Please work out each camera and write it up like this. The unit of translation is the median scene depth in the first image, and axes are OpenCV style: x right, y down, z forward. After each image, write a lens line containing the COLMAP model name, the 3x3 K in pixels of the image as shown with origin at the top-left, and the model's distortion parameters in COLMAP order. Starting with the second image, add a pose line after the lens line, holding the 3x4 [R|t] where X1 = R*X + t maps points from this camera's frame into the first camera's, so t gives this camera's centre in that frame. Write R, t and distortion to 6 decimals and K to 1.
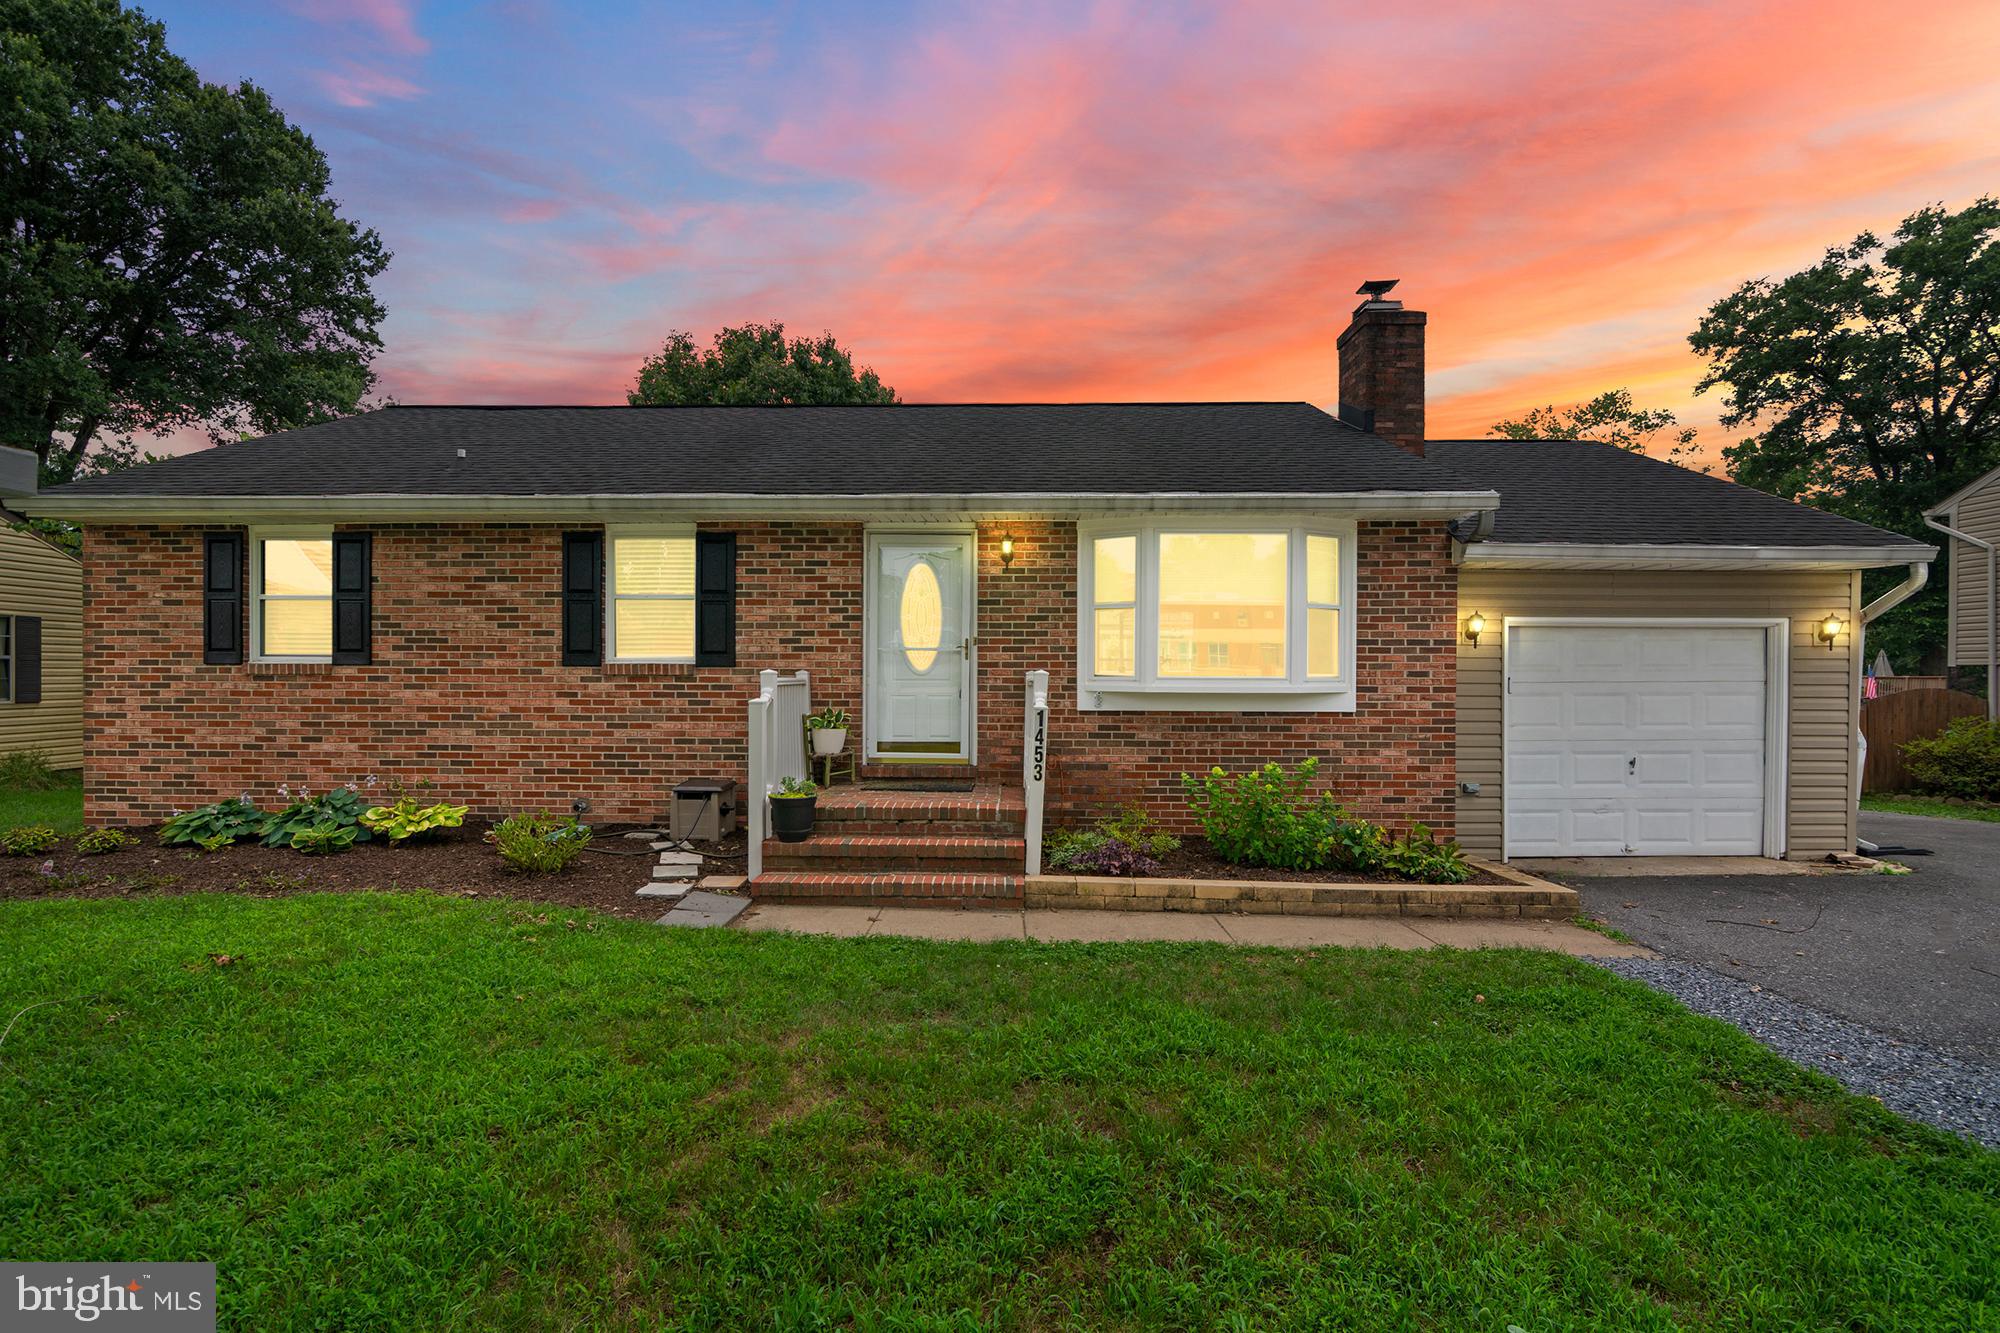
lens RADIAL K [[994.9, 0, 999.3], [0, 994.9, 649.0], [0, 0, 1]] dist [-0.012773, -0.000997]
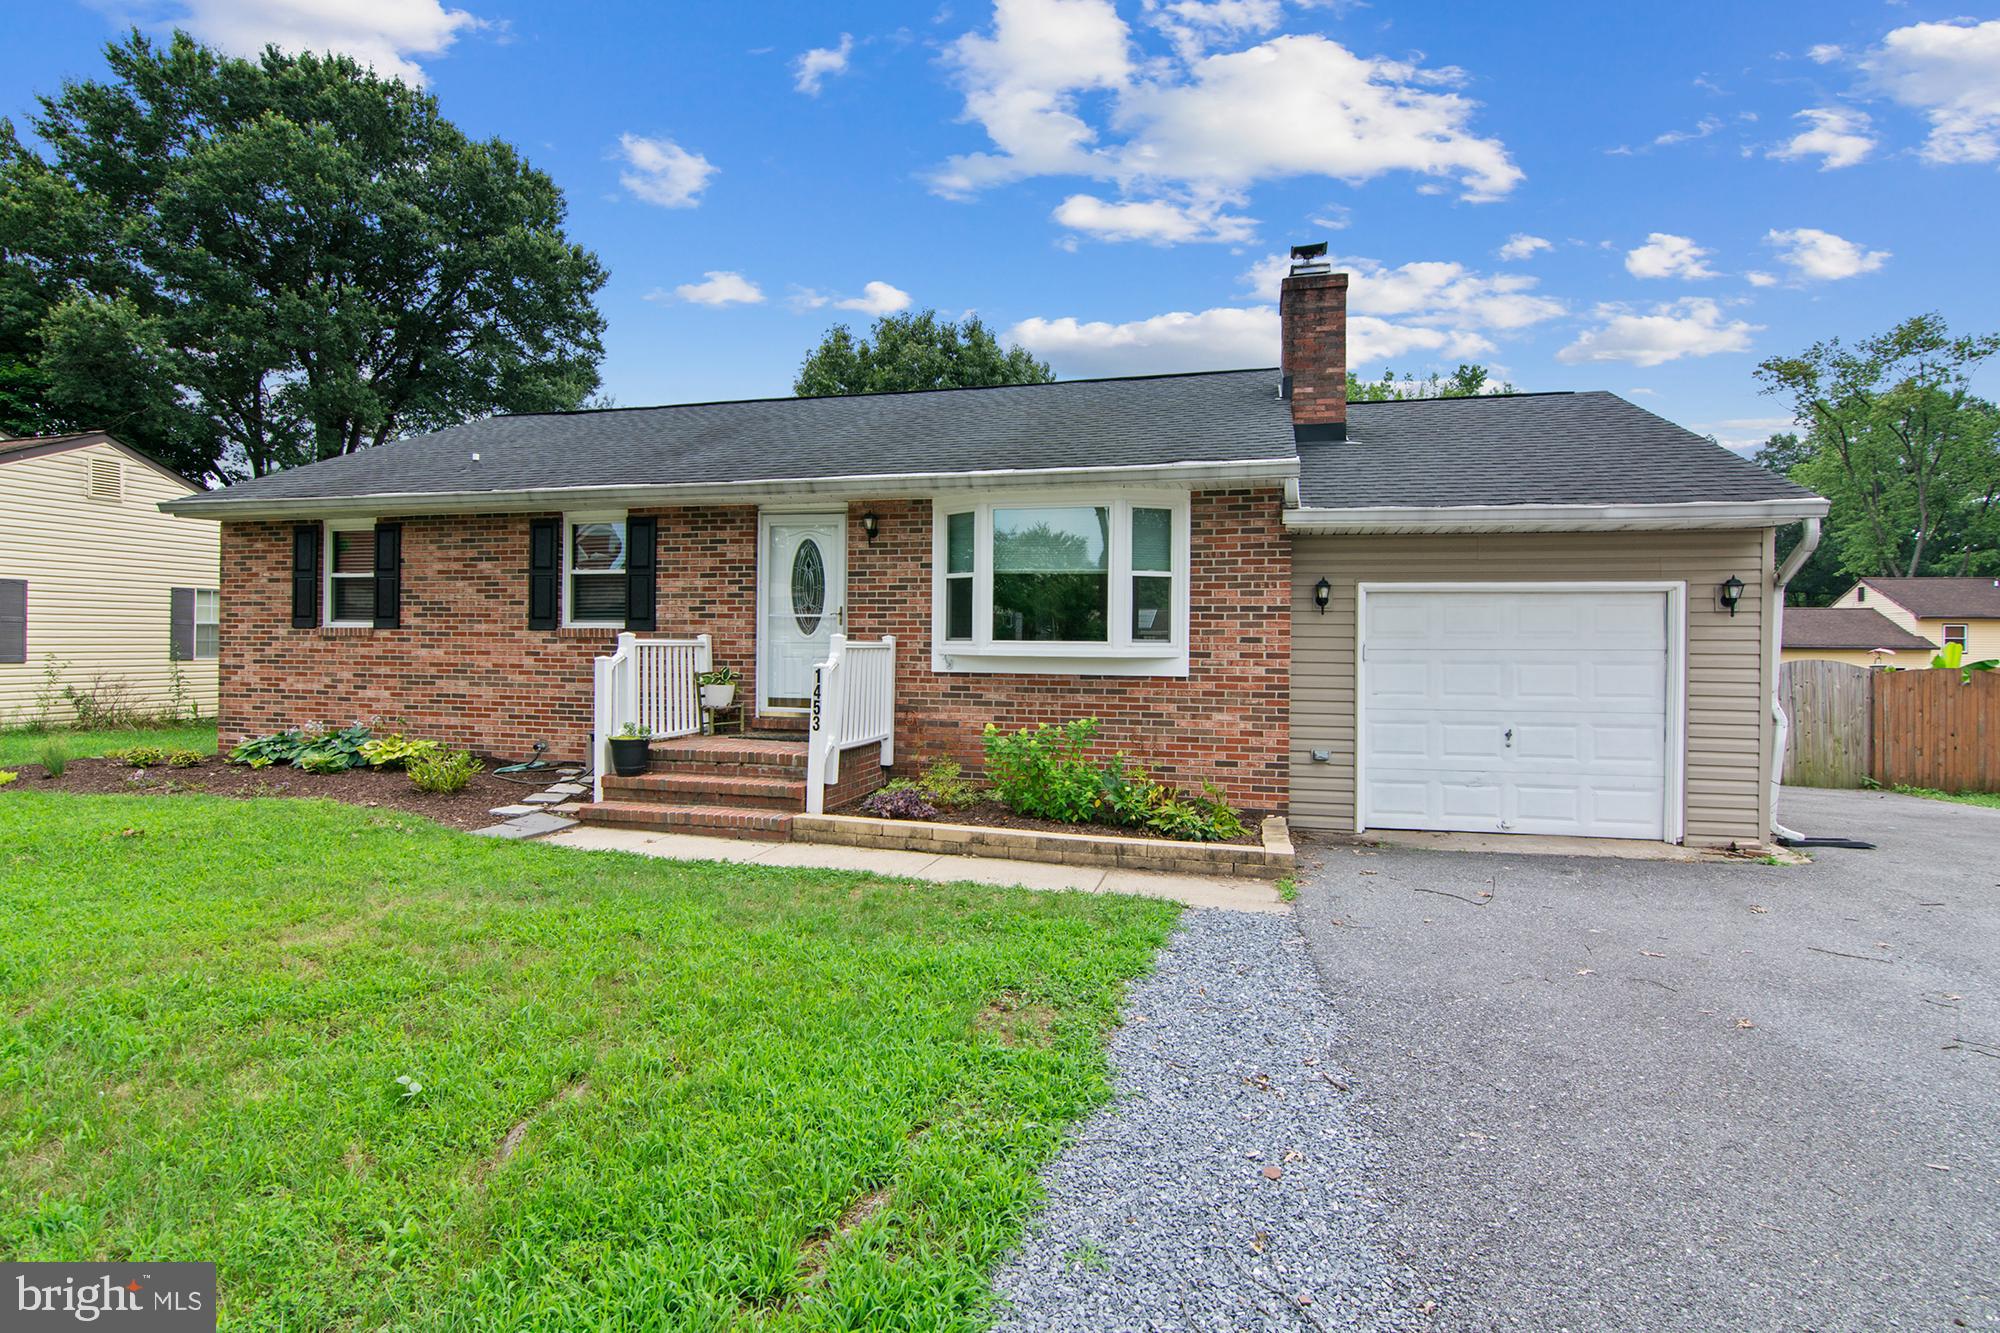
lens RADIAL K [[1000.8, 0, 992.7], [0, 1000.8, 606.3], [0, 0, 1]] dist [-0.013749, -0.001370]
pose [[0.972168, -0.002990, -0.234265, 0.397915], [-0.000189, 0.999908, -0.013548, 0.004666], [0.234284, 0.013215, 0.972078, -0.052515]]
